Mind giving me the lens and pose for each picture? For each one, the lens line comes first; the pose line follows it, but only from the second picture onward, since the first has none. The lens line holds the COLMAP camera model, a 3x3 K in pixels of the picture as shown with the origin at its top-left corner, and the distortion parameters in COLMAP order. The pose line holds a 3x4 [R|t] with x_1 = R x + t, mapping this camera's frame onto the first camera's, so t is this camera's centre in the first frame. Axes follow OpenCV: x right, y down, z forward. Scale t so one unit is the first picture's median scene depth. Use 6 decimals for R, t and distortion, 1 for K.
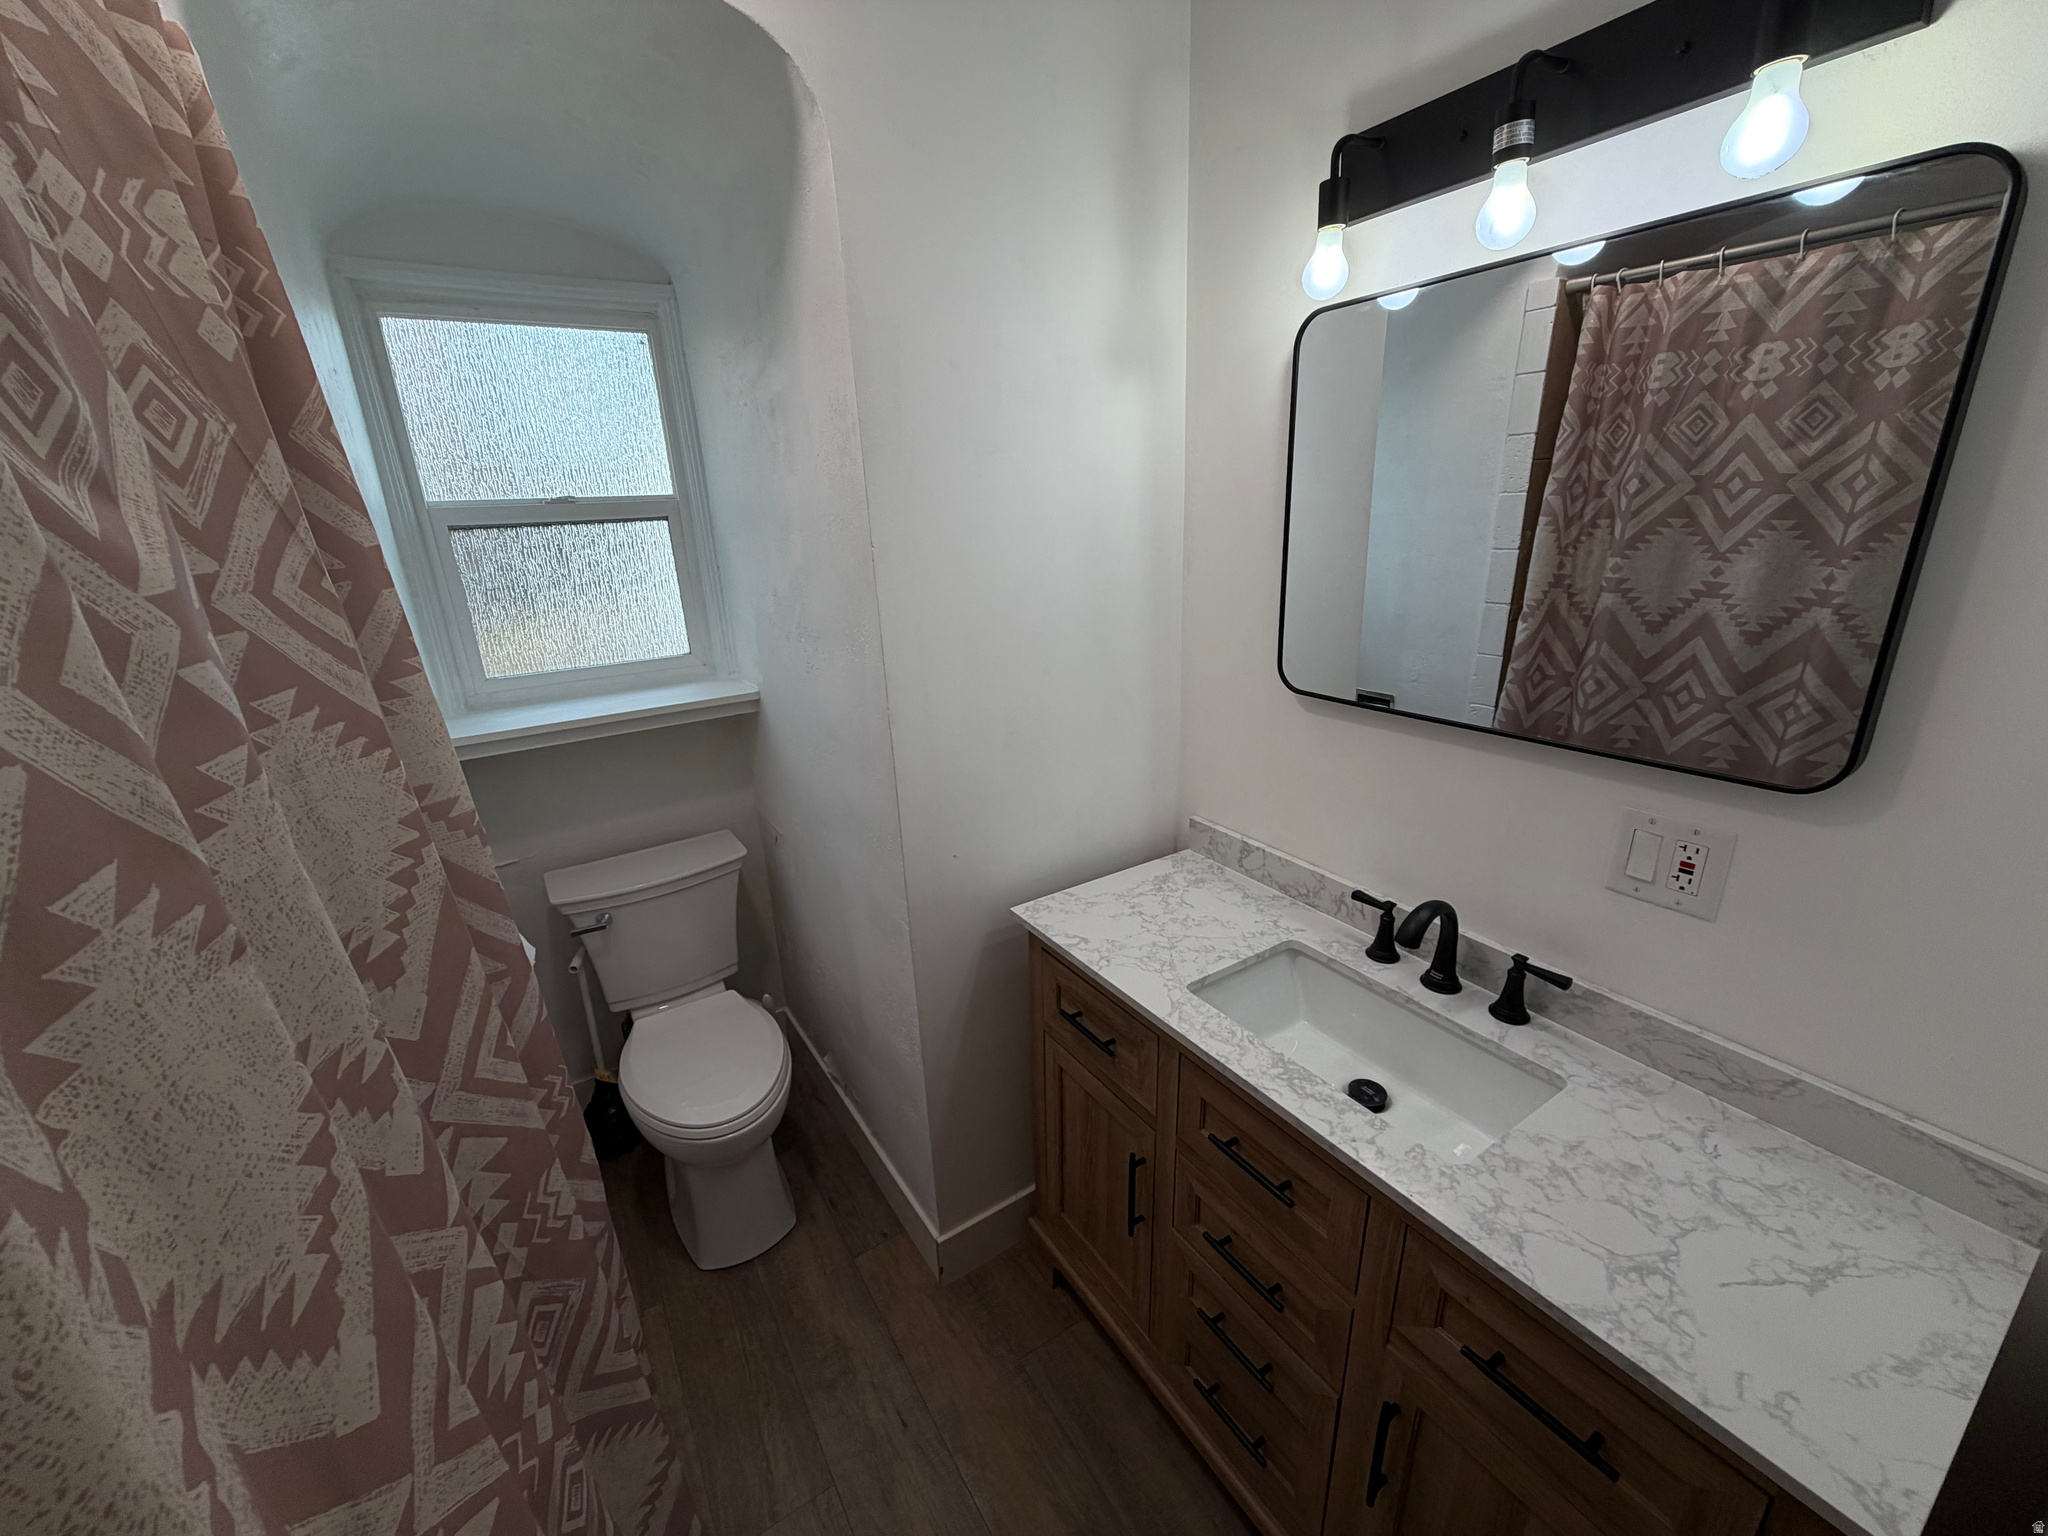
lens RADIAL K [[812.5, 0, 1014.9], [0, 812.5, 767.2], [0, 0, 1]] dist [-0.001521, 0.000049]
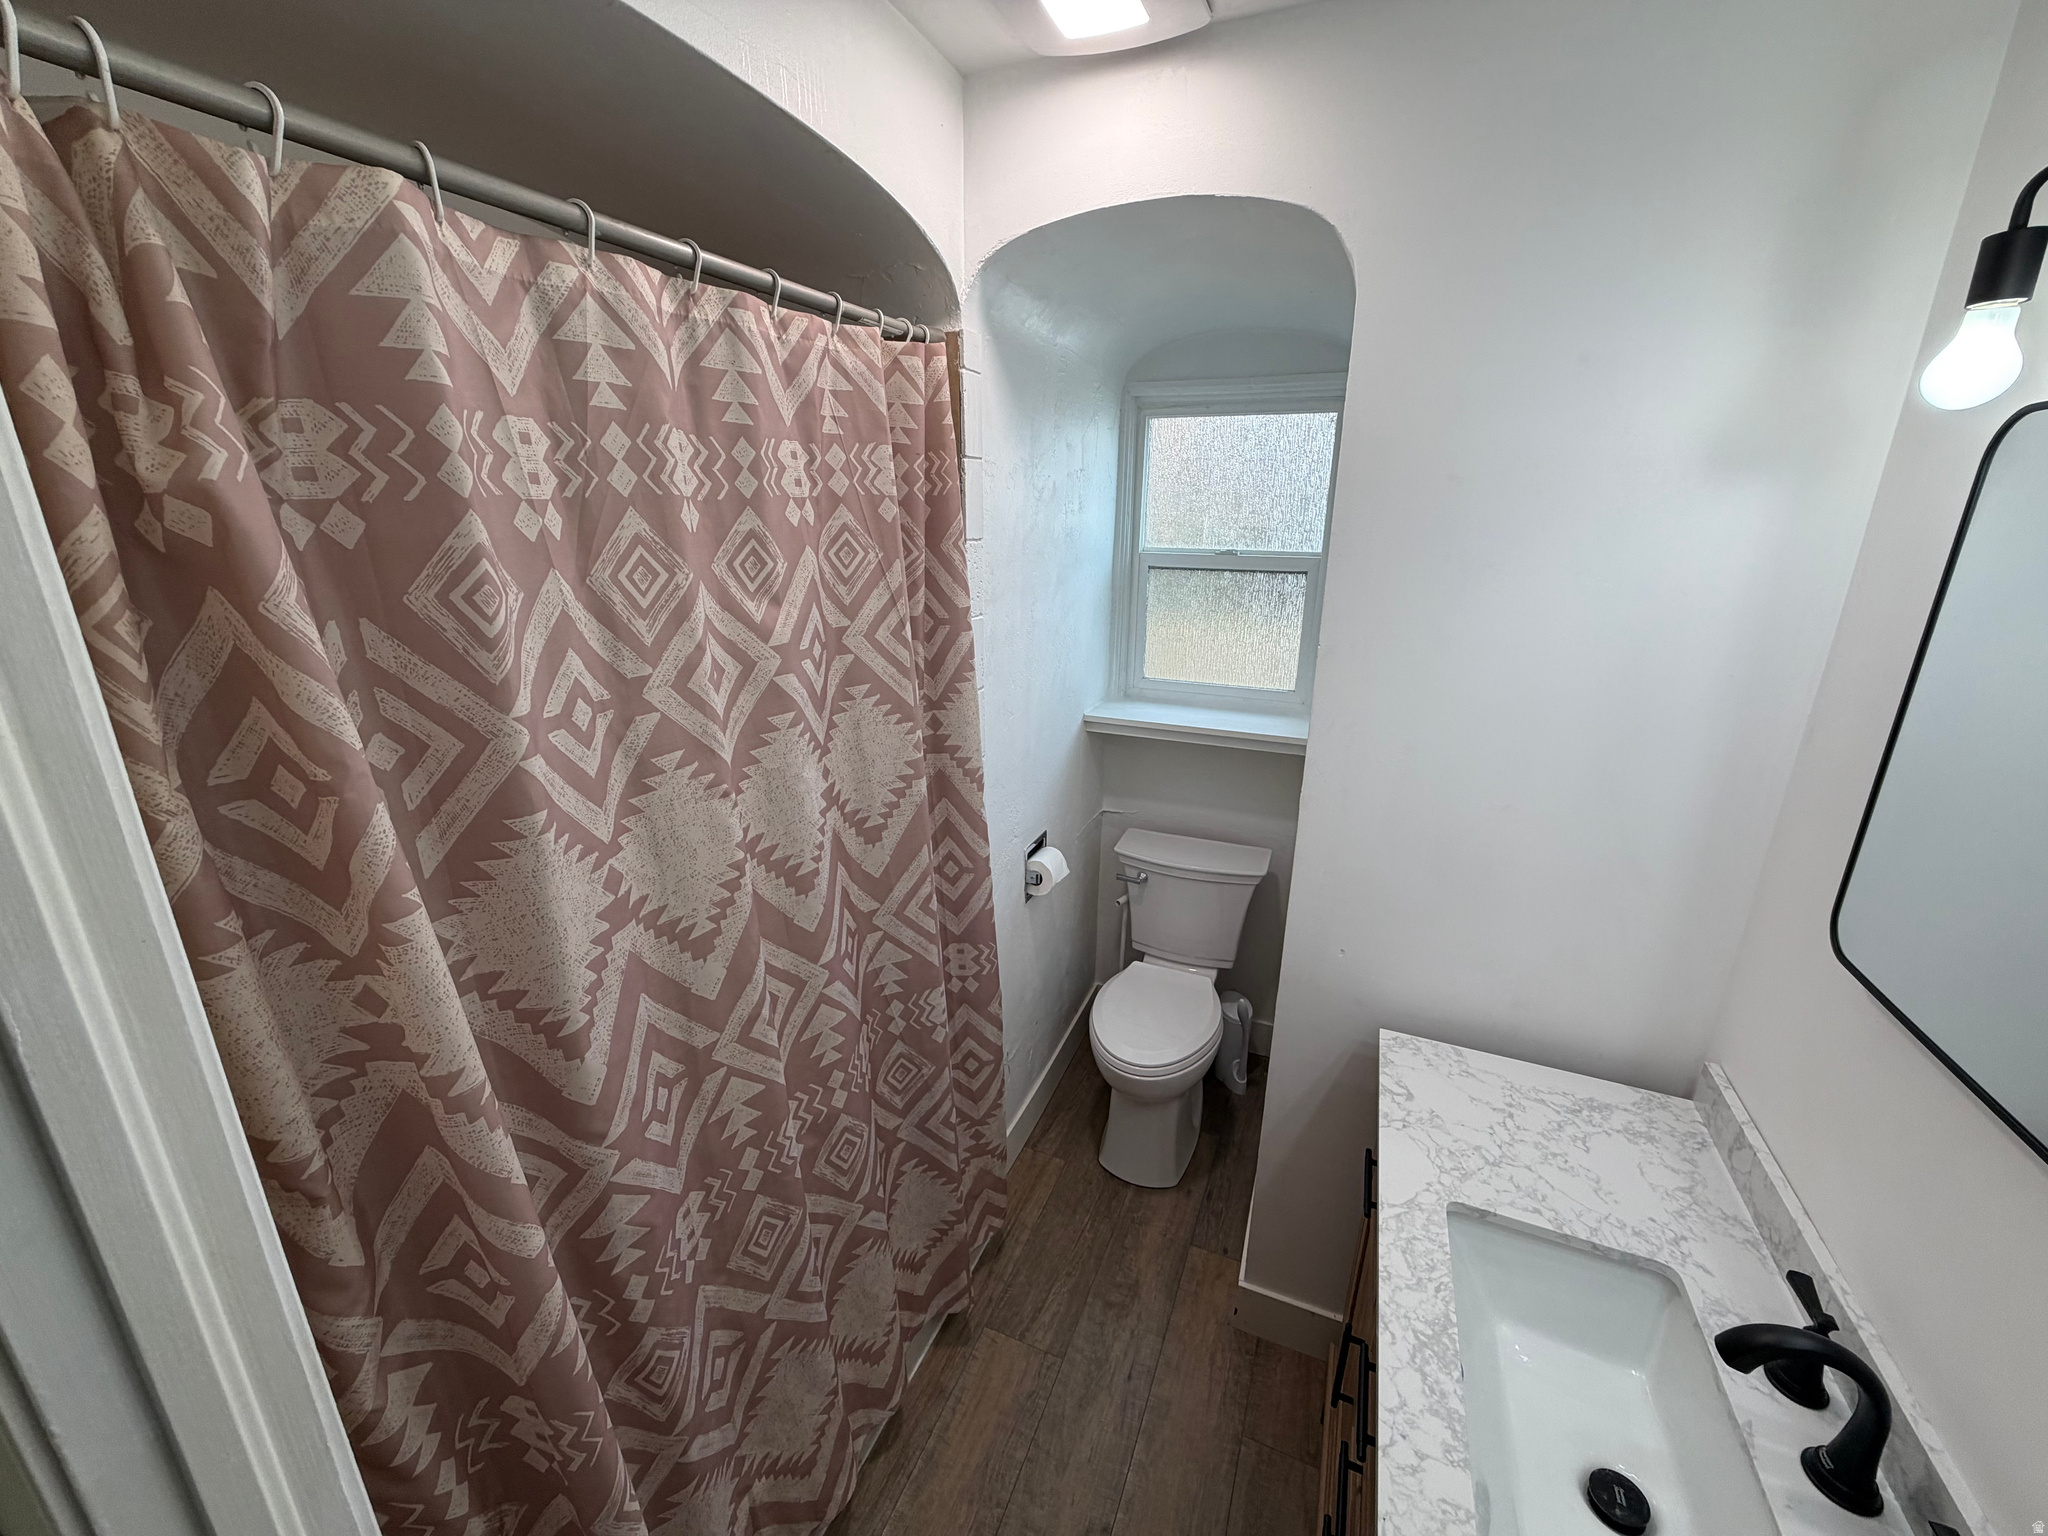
lens RADIAL K [[812.5, 0, 1022.7], [0, 812.5, 768.6], [0, 0, 1]] dist [-0.001521, 0.000049]
pose [[0.566399, 0.293199, -0.770212, 0.482577], [-0.291169, 0.945495, 0.145805, -0.158839], [0.770982, 0.141678, 0.620898, 0.045932]]
